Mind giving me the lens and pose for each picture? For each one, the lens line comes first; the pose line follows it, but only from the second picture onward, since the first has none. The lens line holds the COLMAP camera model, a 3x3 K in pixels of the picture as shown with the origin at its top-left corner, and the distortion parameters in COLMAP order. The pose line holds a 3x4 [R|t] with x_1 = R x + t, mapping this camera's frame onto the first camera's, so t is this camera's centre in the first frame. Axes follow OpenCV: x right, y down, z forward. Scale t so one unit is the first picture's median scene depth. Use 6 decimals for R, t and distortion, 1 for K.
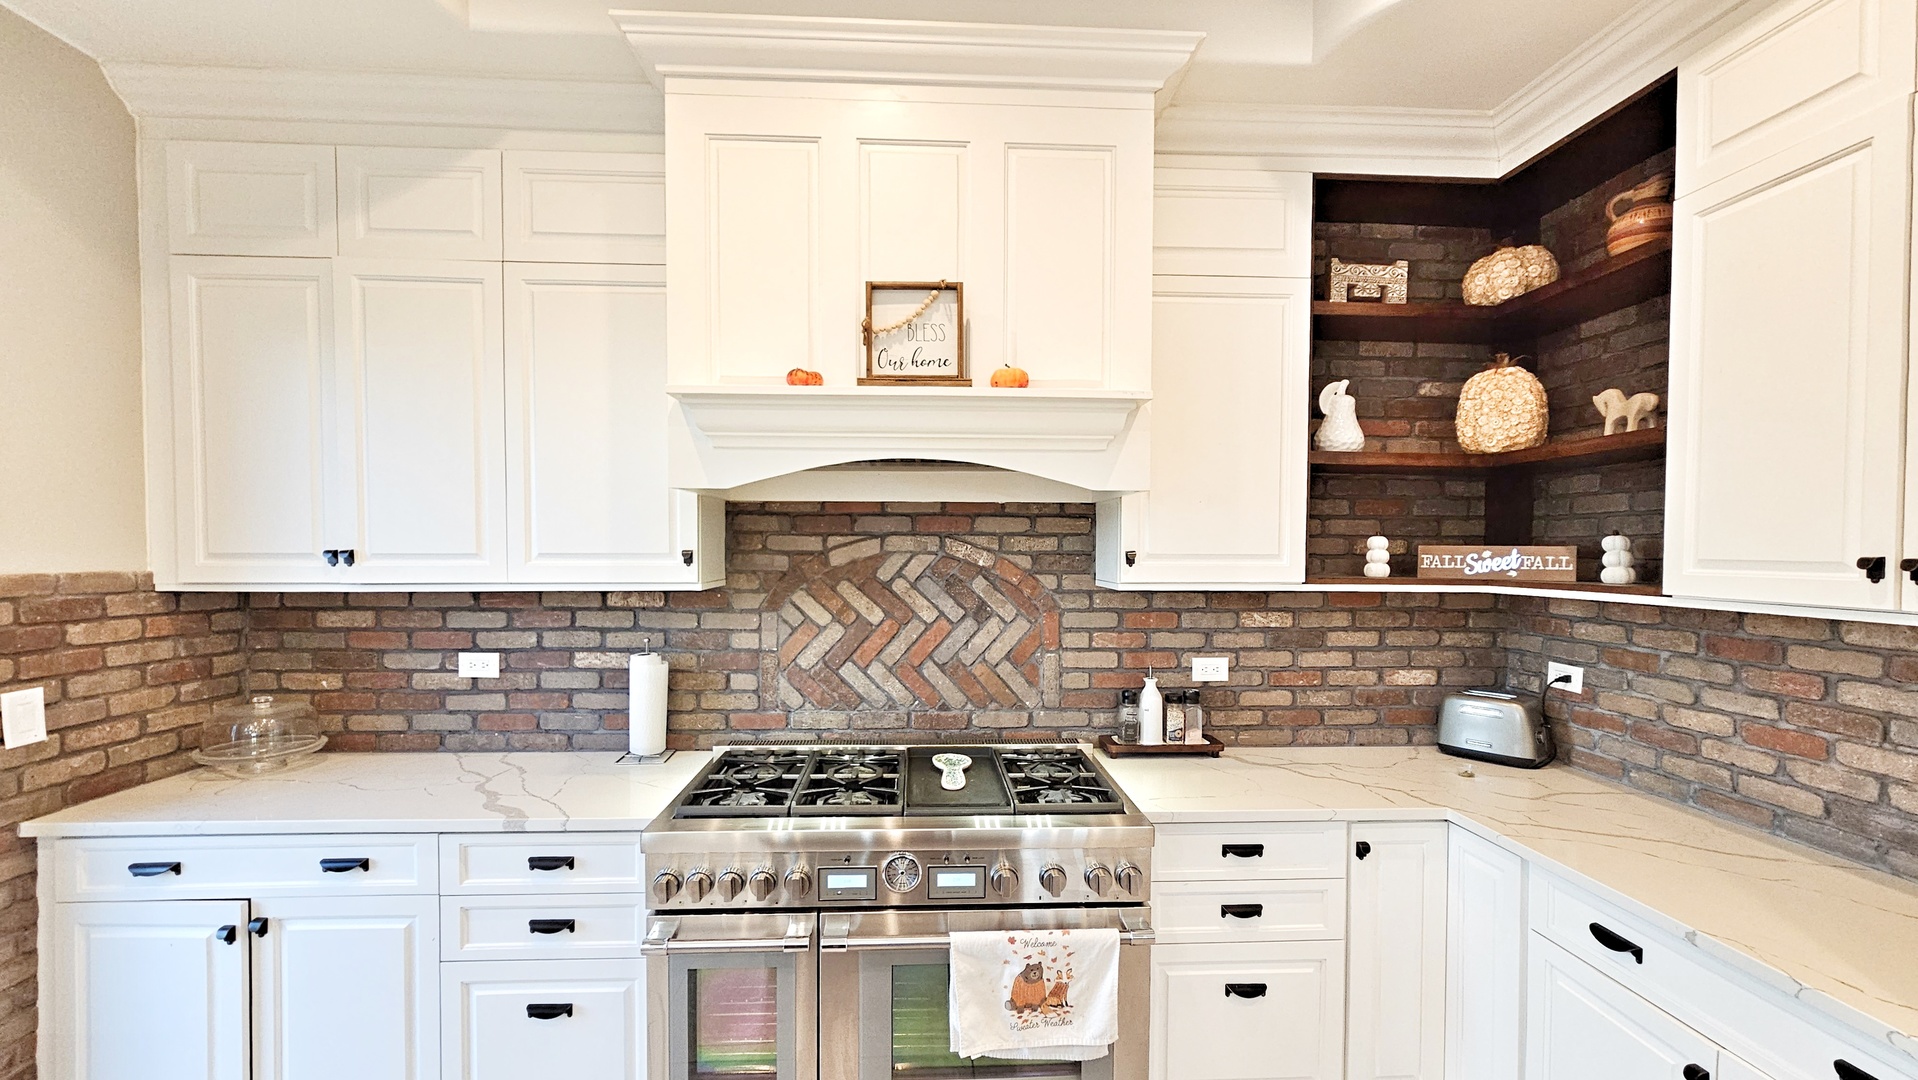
lens RADIAL K [[802.5, 0, 954.3], [0, 802.5, 553.6], [0, 0, 1]] dist [-0.000138, -0.000023]
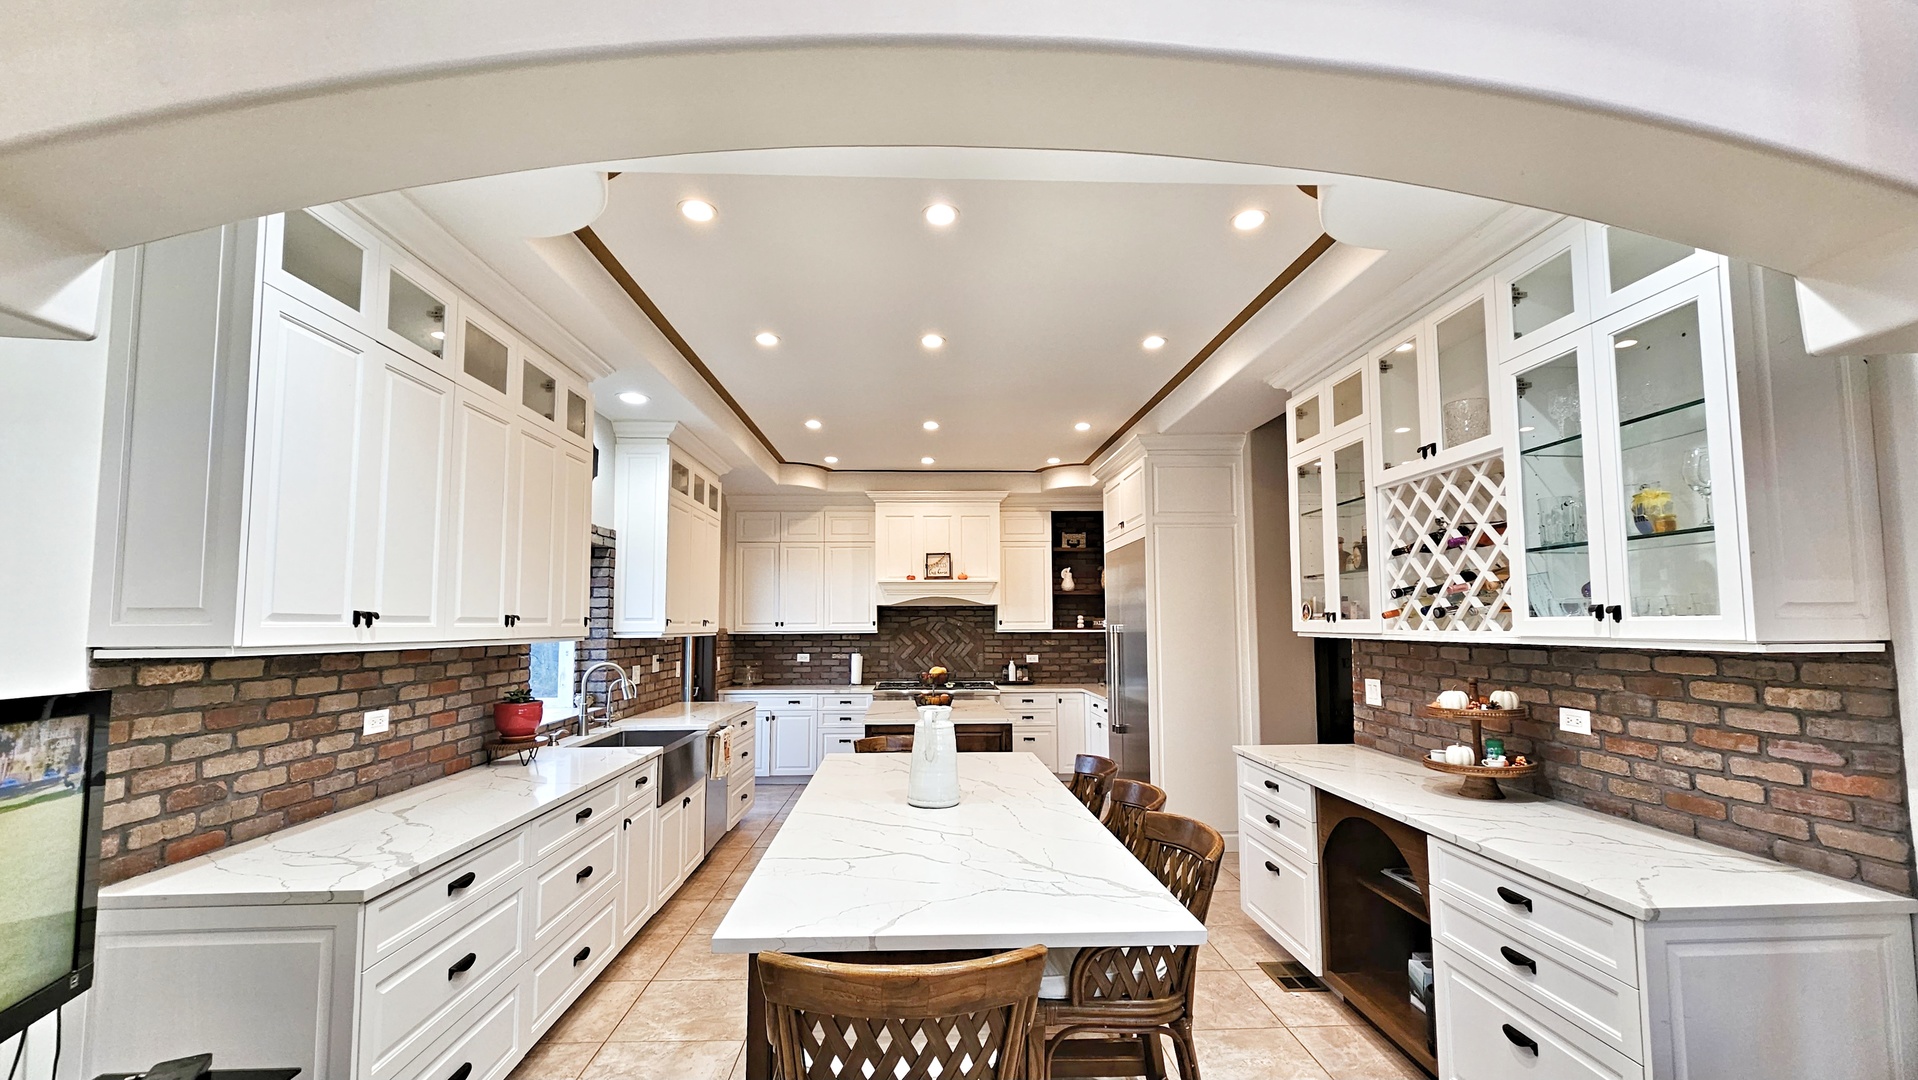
lens RADIAL K [[802.5, 0, 953.9], [0, 802.5, 544.2], [0, 0, 1]] dist [-0.000138, -0.000023]
pose [[0.999901, -0.008847, -0.010965, 0.054229], [0.007912, 0.996555, -0.082554, -0.045782], [0.011657, 0.082460, 0.996526, -2.267563]]
